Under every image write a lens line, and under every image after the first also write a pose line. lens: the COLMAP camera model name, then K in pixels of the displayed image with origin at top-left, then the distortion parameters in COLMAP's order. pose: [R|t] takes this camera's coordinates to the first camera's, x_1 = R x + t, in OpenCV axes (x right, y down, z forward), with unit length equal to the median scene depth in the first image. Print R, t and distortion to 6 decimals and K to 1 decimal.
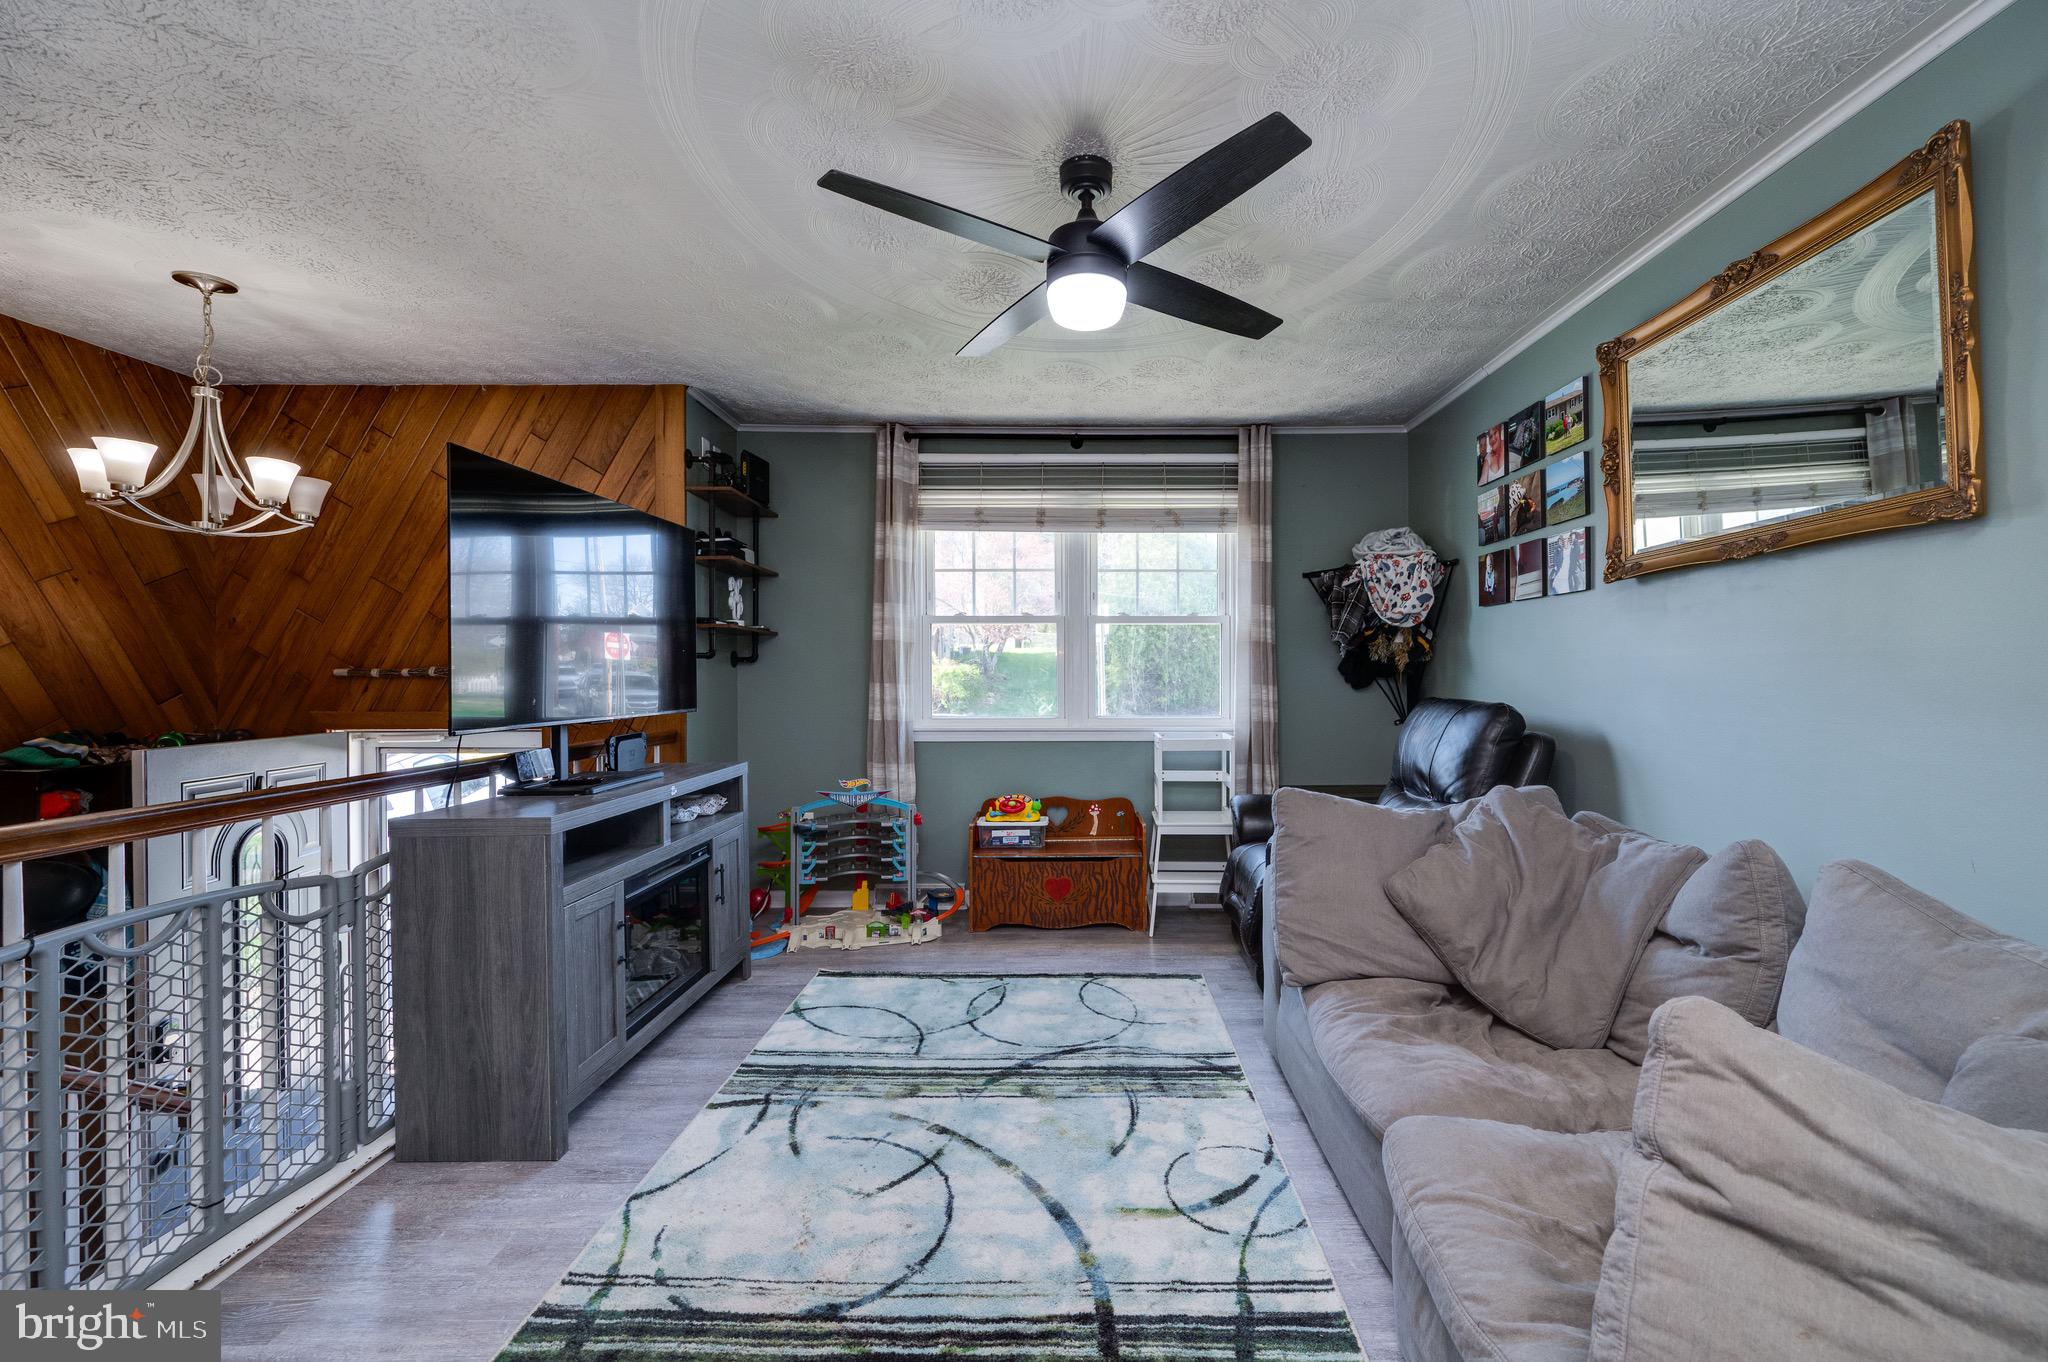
lens RADIAL K [[823.2, 0, 1076.1], [0, 823.2, 677.0], [0, 0, 1]] dist [-0.001160, -0.000039]
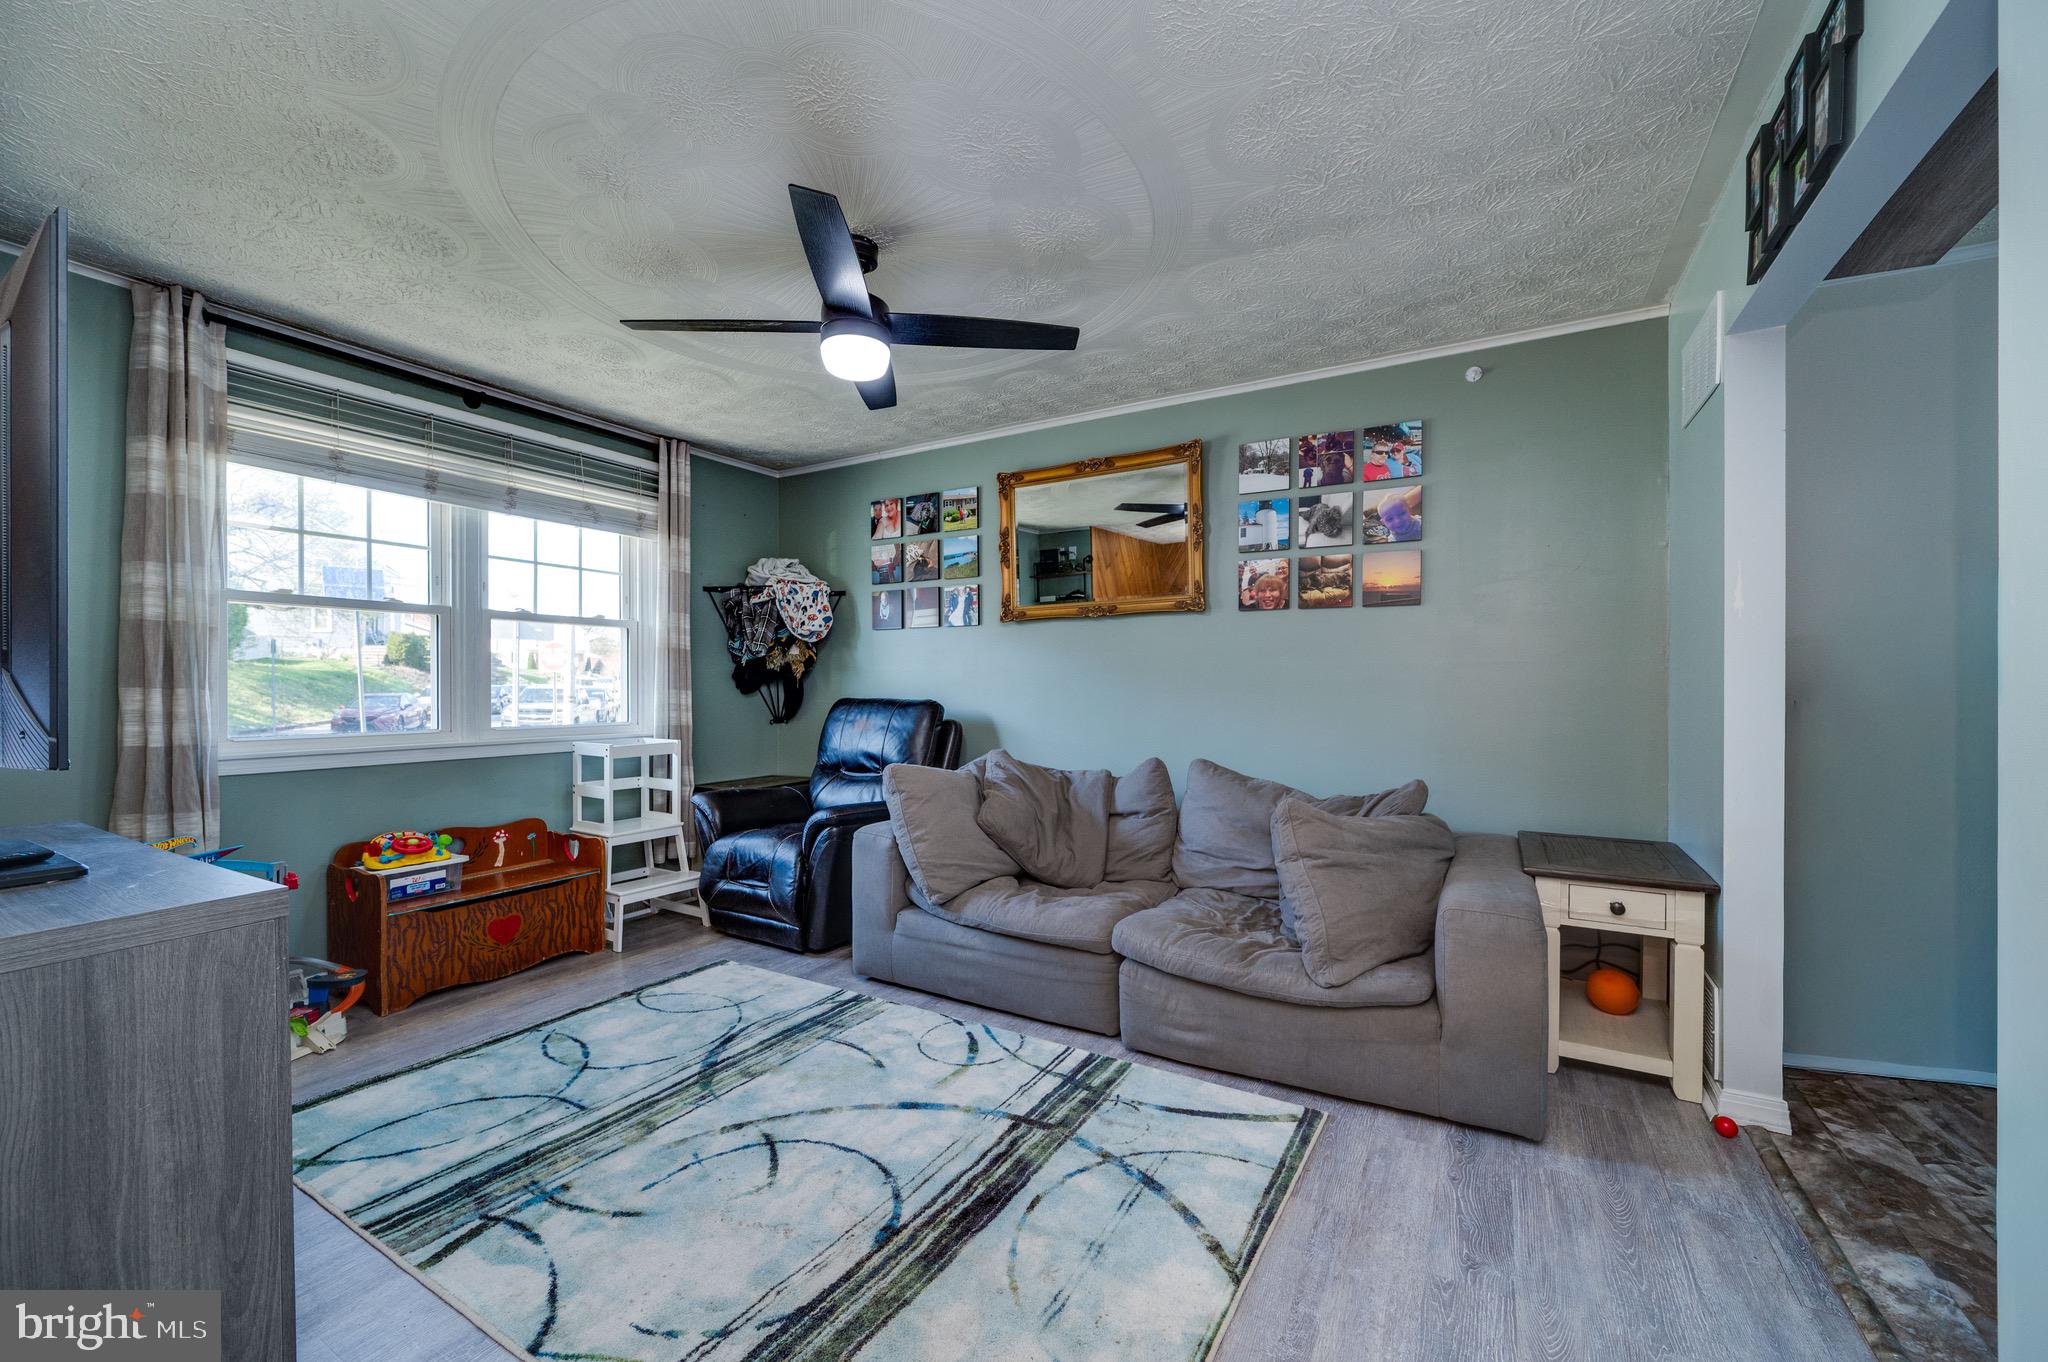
lens RADIAL K [[806.4, 0, 1032.5], [0, 806.4, 685.0], [0, 0, 1]] dist [-0.000090, 0.000064]
pose [[0.502210, 0.003500, 0.864739, -0.598510], [0.004095, 0.999971, -0.006426, 0.016161], [-0.864736, 0.006768, 0.502181, 0.139777]]
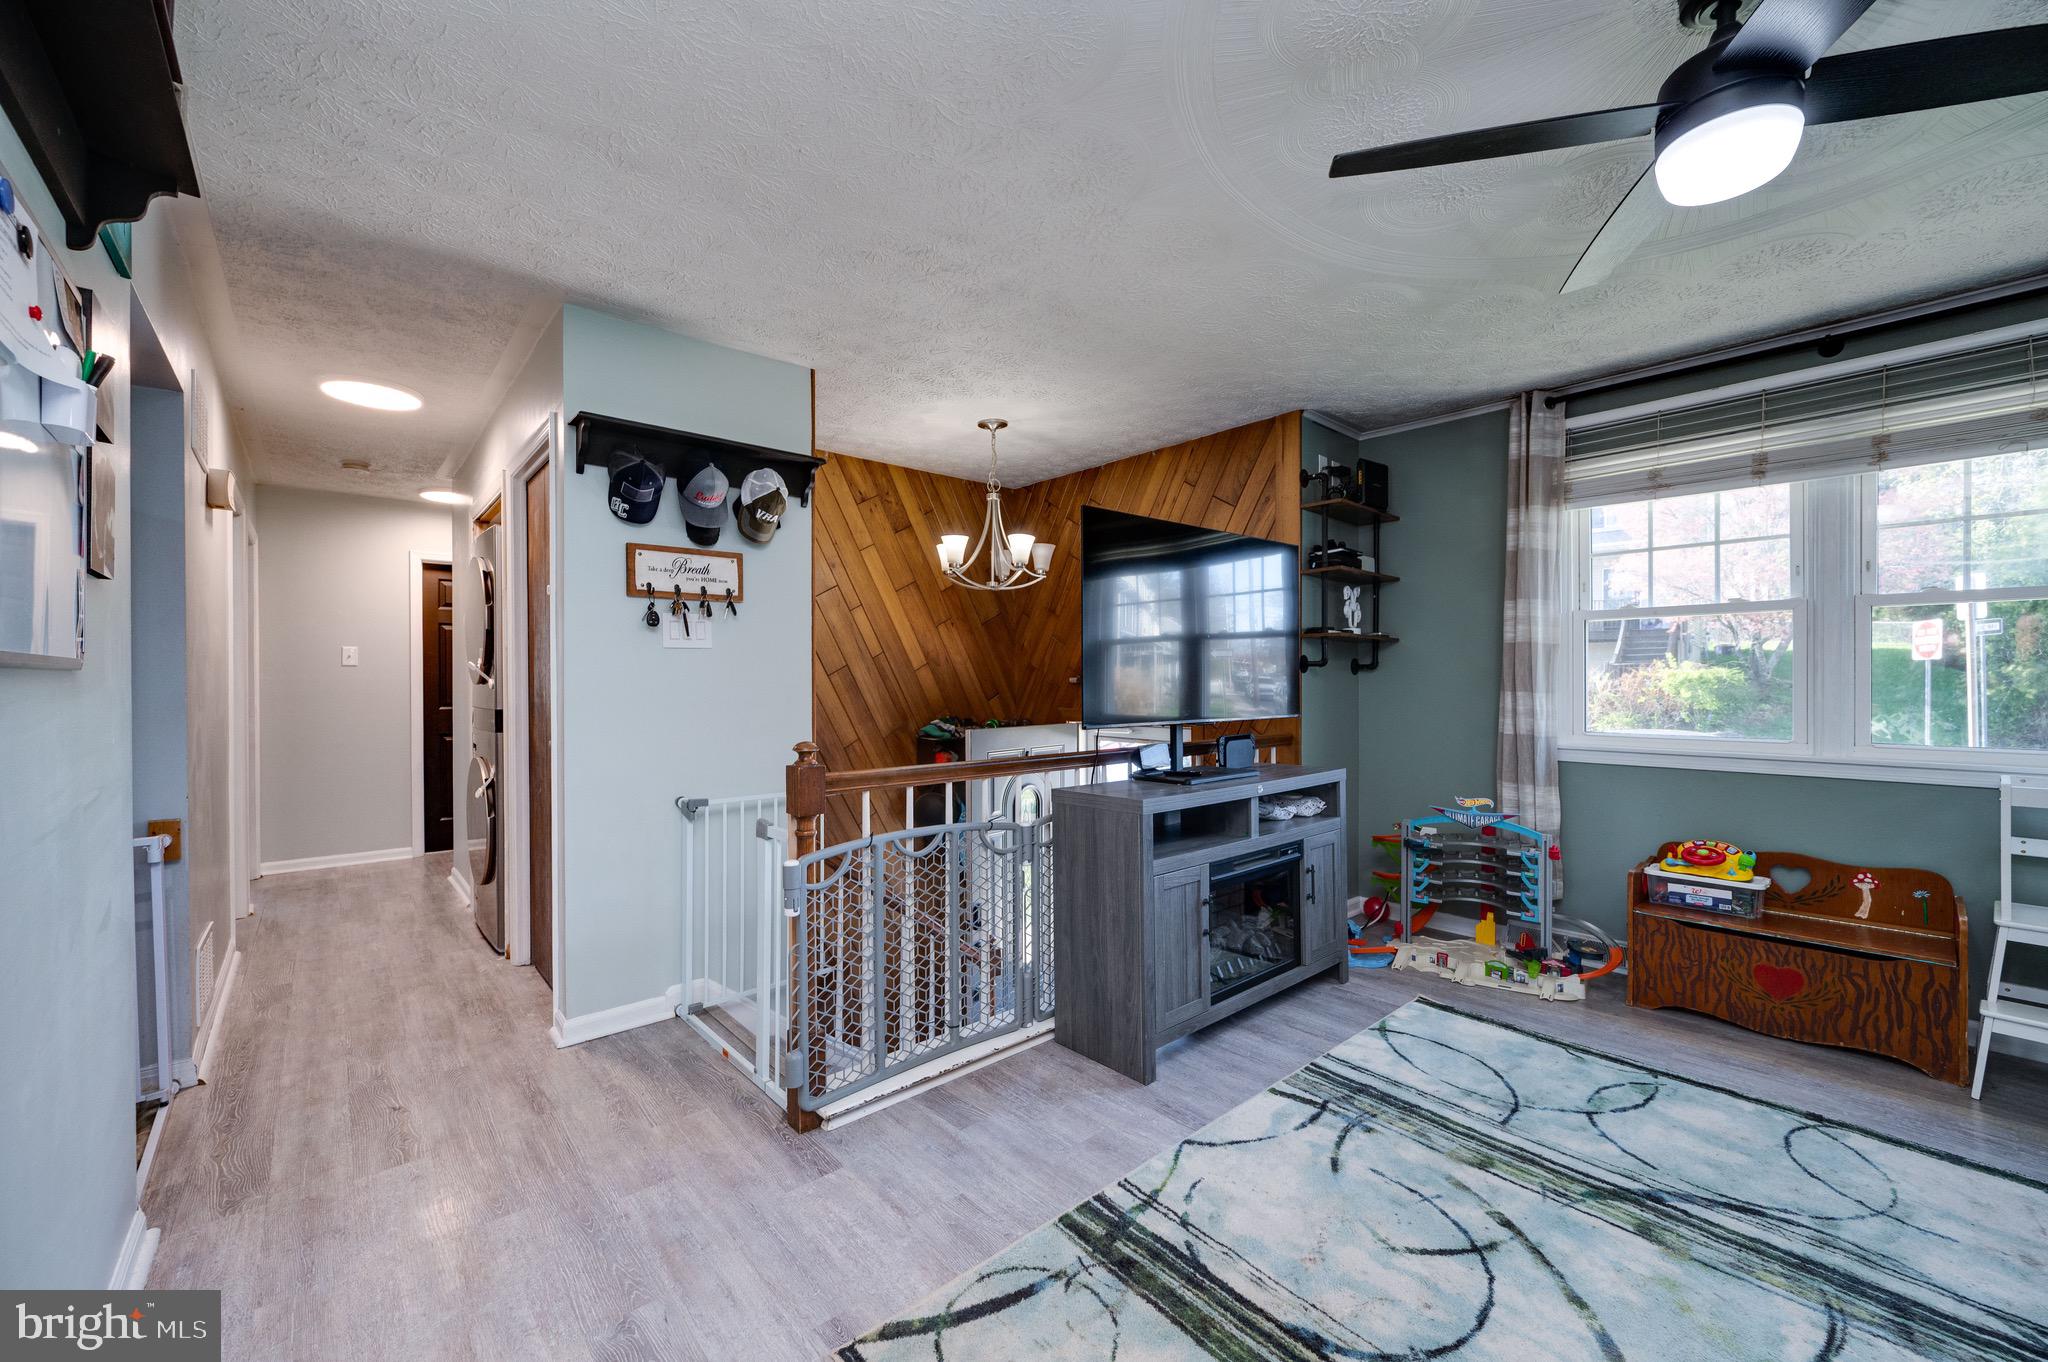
lens RADIAL K [[806.4, 0, 1032.5], [0, 806.4, 685.0], [0, 0, 1]] dist [-0.000090, 0.000064]
pose [[0.657427, 0.002954, -0.753513, 0.100780], [-0.001401, 0.999995, 0.002697, -0.001641], [0.753517, -0.000718, 0.657428, 0.065603]]
